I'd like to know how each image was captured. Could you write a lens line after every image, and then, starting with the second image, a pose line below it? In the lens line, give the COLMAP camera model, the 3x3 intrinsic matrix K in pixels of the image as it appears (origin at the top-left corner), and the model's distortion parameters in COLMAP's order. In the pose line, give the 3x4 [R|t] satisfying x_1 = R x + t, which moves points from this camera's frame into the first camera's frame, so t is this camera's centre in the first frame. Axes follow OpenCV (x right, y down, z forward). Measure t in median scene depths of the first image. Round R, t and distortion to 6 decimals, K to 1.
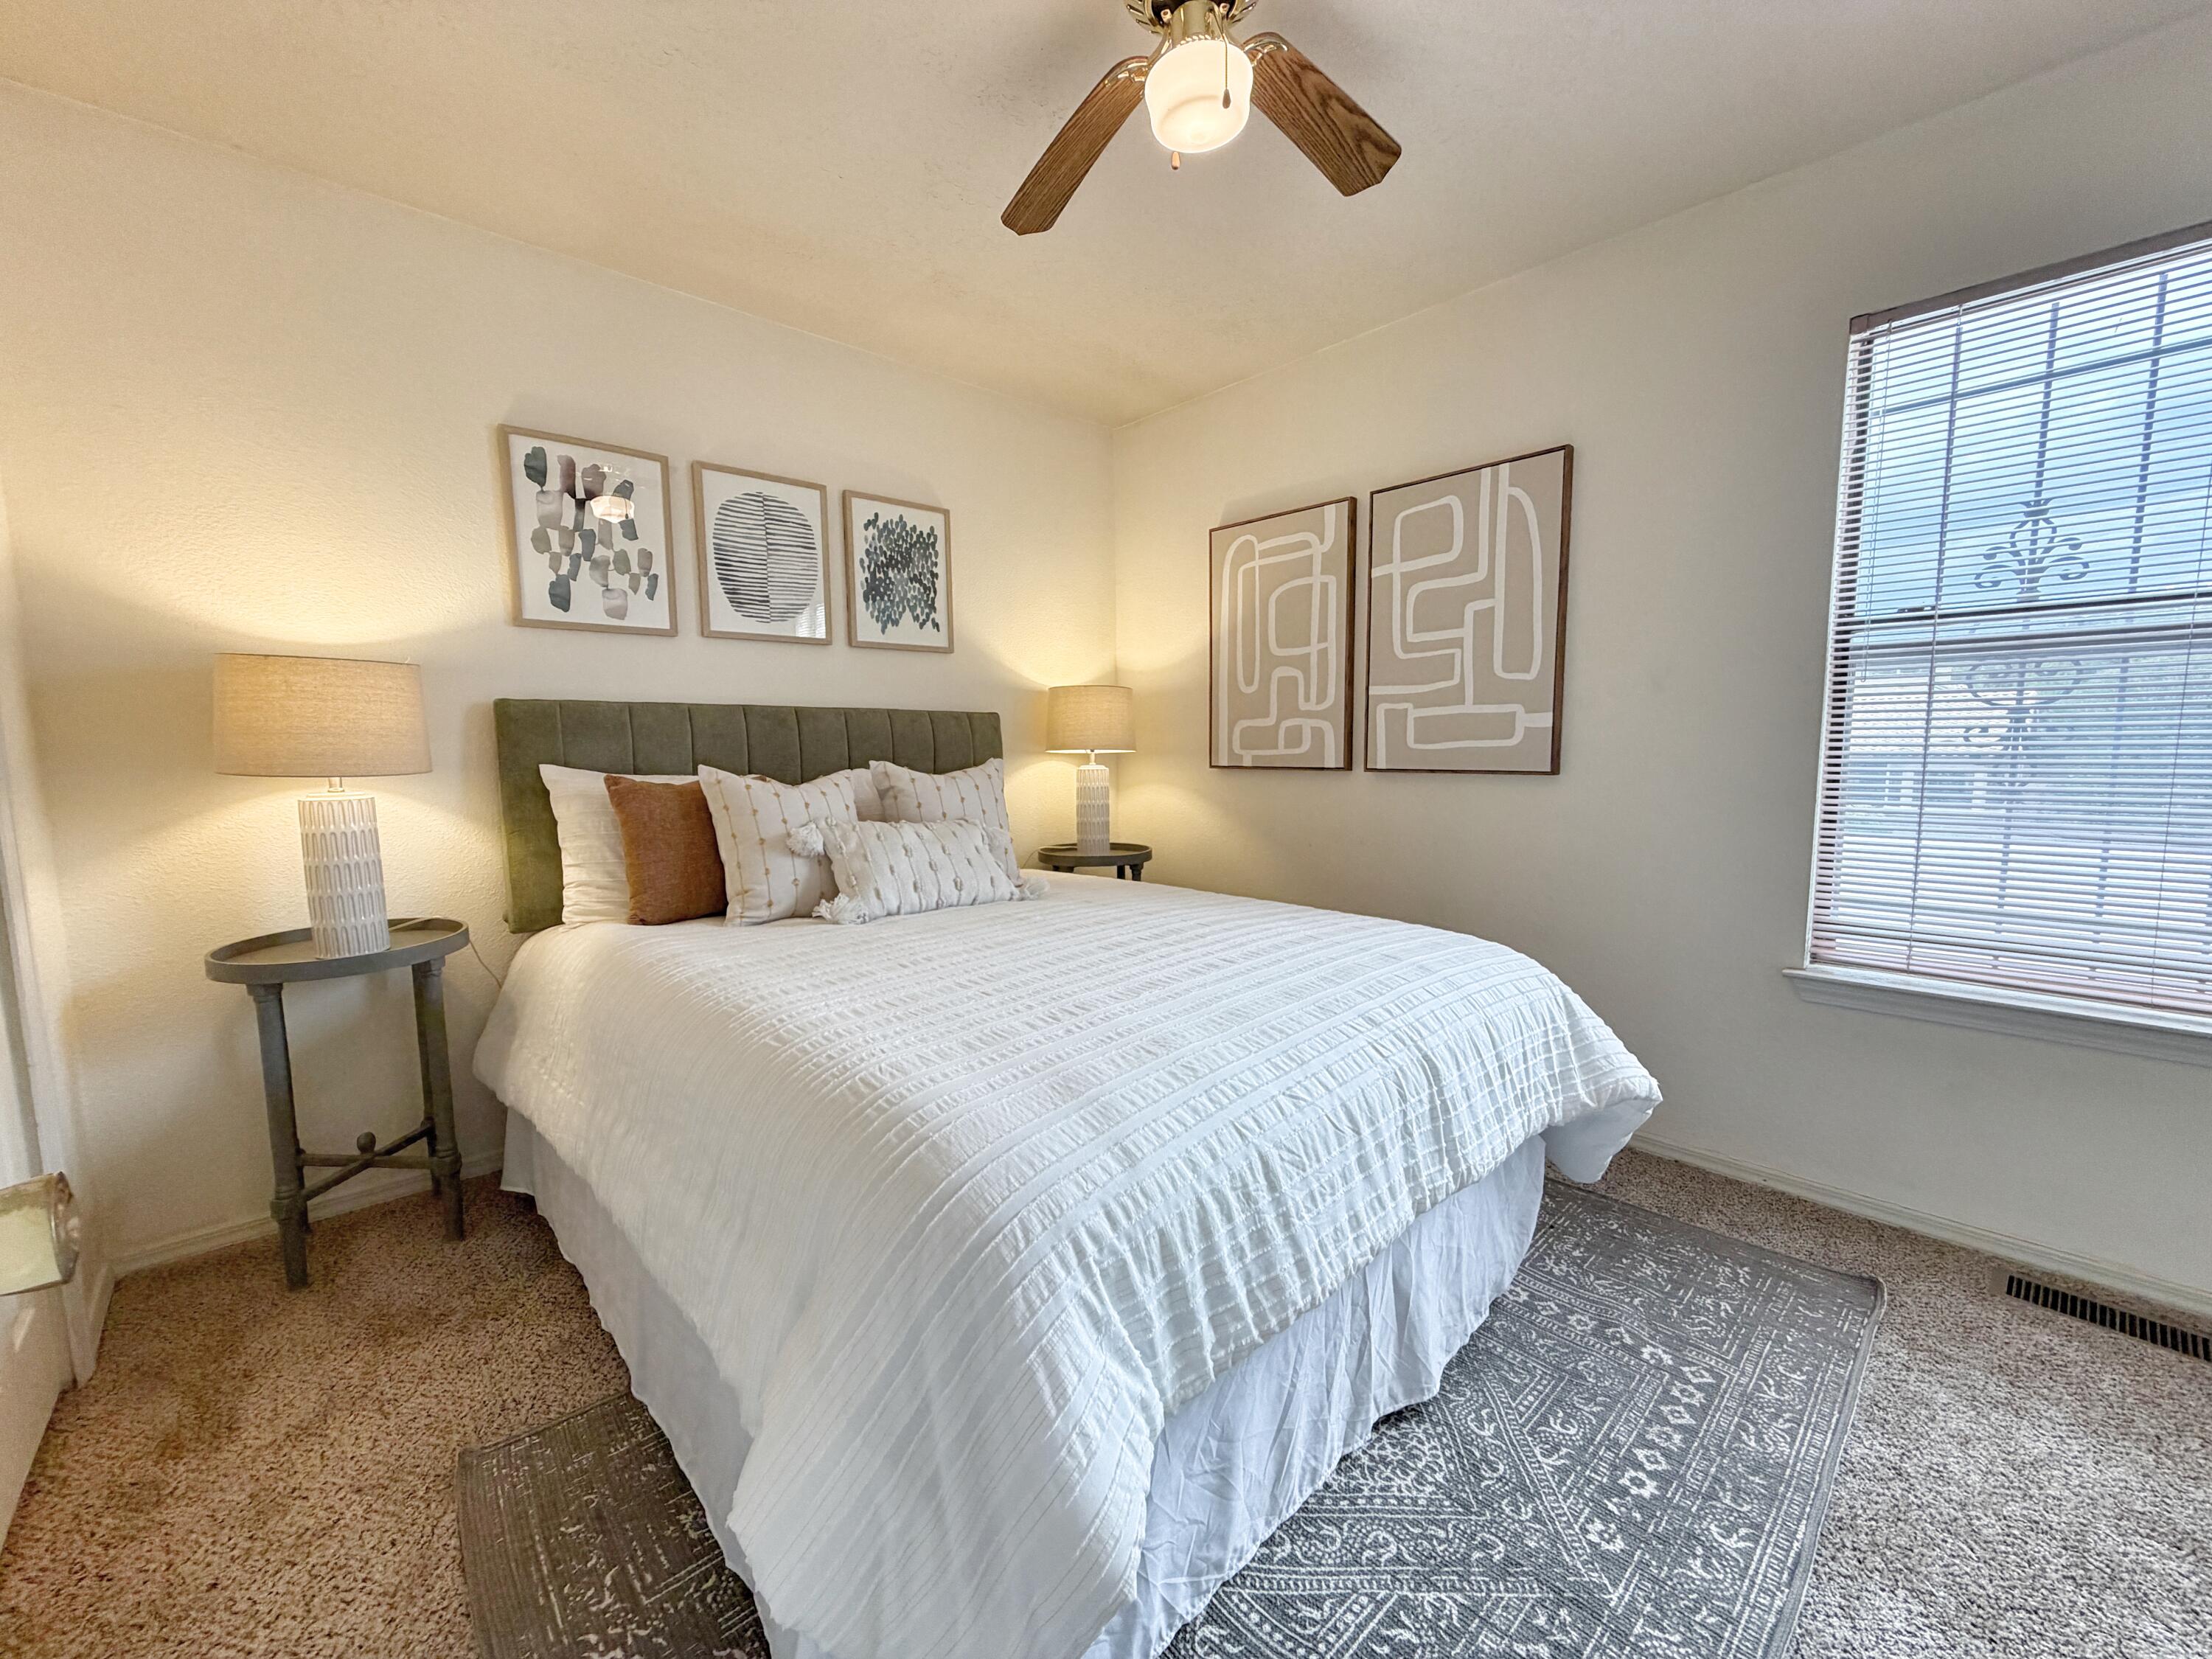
lens RADIAL K [[882.1, 0, 1115.6], [0, 882.1, 831.3], [0, 0, 1]] dist [-0.000838, 0.000375]
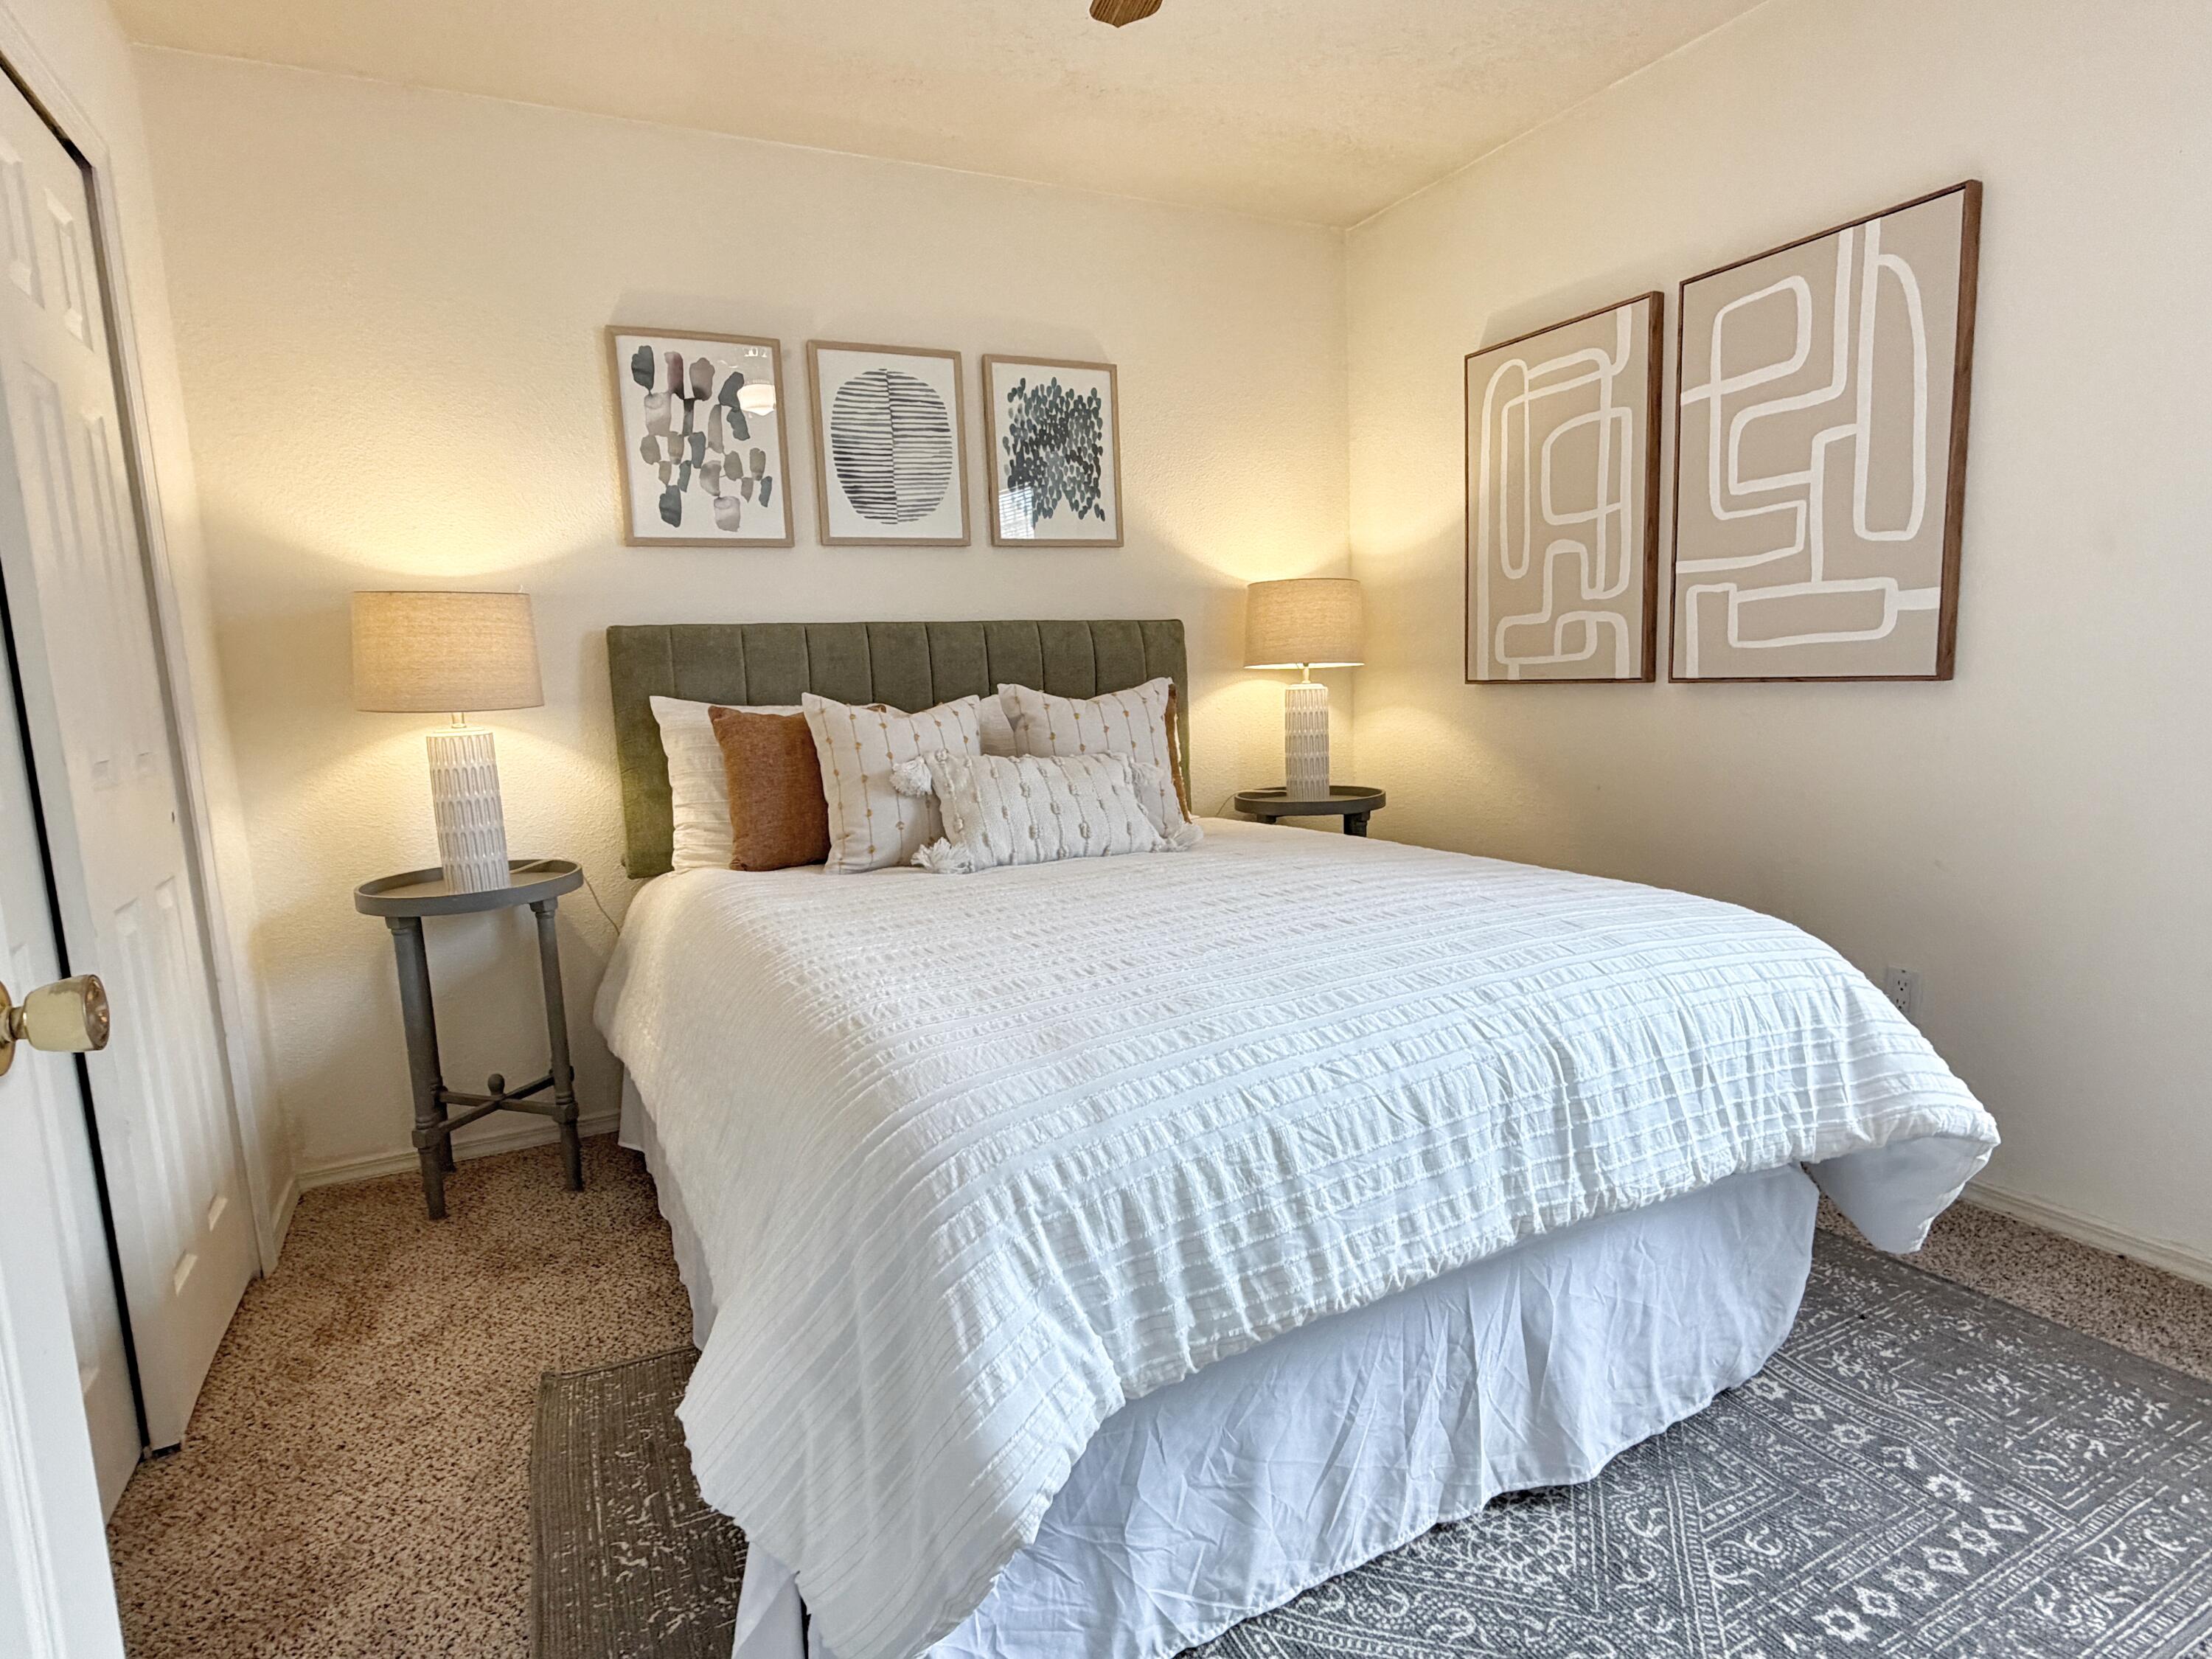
lens RADIAL K [[1183.7, 0, 1105.8], [0, 1183.7, 829.0], [0, 0, 1]] dist [-0.002784, 0.001640]
pose [[0.961059, 0.009633, -0.276174, 0.193968], [0.002009, 0.999122, 0.041840, 0.016130], [0.276335, -0.040766, 0.960196, -0.080876]]
